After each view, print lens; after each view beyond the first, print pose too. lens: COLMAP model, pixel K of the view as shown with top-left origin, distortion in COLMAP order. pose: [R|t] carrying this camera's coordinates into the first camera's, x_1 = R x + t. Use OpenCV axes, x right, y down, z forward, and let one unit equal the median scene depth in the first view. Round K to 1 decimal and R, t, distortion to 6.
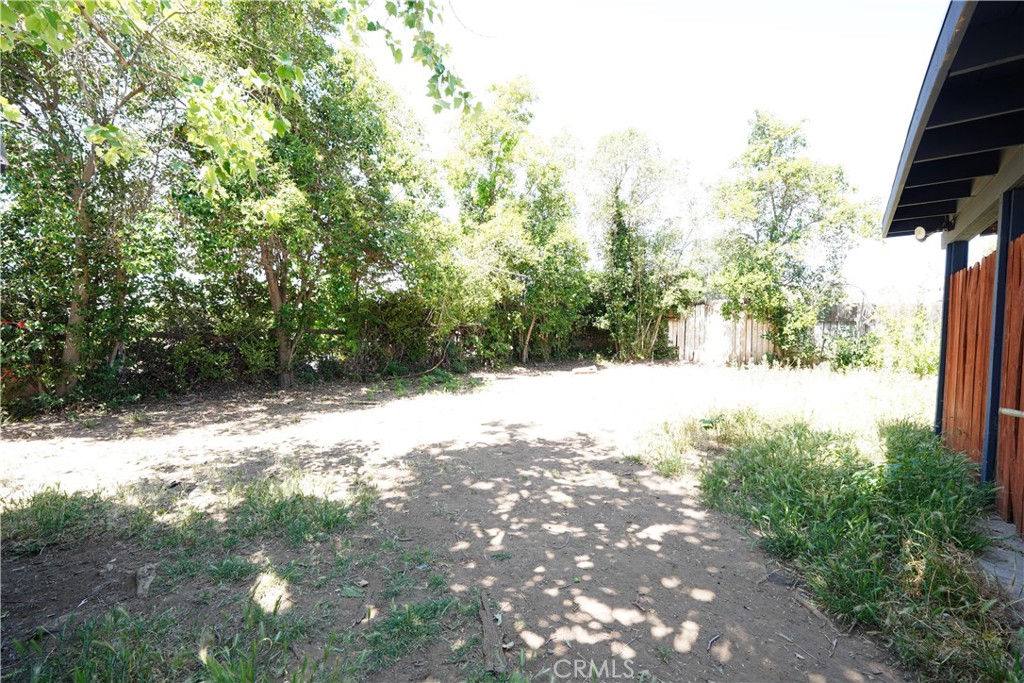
lens RADIAL K [[463.1, 0, 512.4], [0, 463.1, 341.3], [0, 0, 1]] dist [-0.000287, -0.000026]
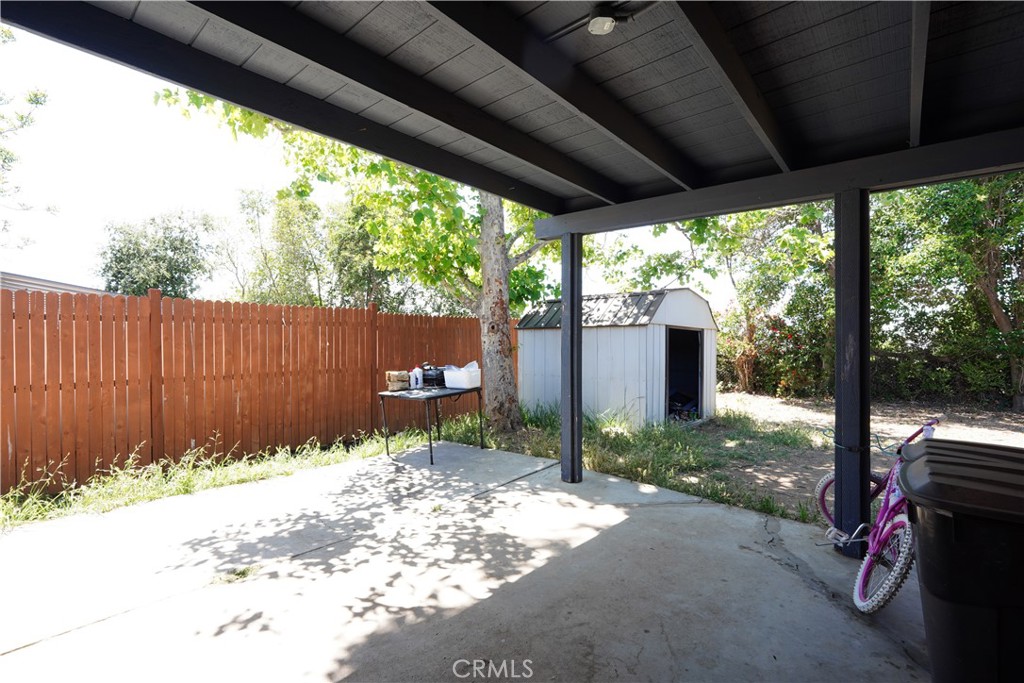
lens RADIAL K [[463.1, 0, 512.0], [0, 463.1, 344.2], [0, 0, 1]] dist [-0.000287, -0.000026]
pose [[-0.079164, -0.001048, -0.996861, 2.596954], [-0.047921, 0.998847, 0.002755, 0.006178], [0.995709, 0.047988, -0.079123, -0.128716]]
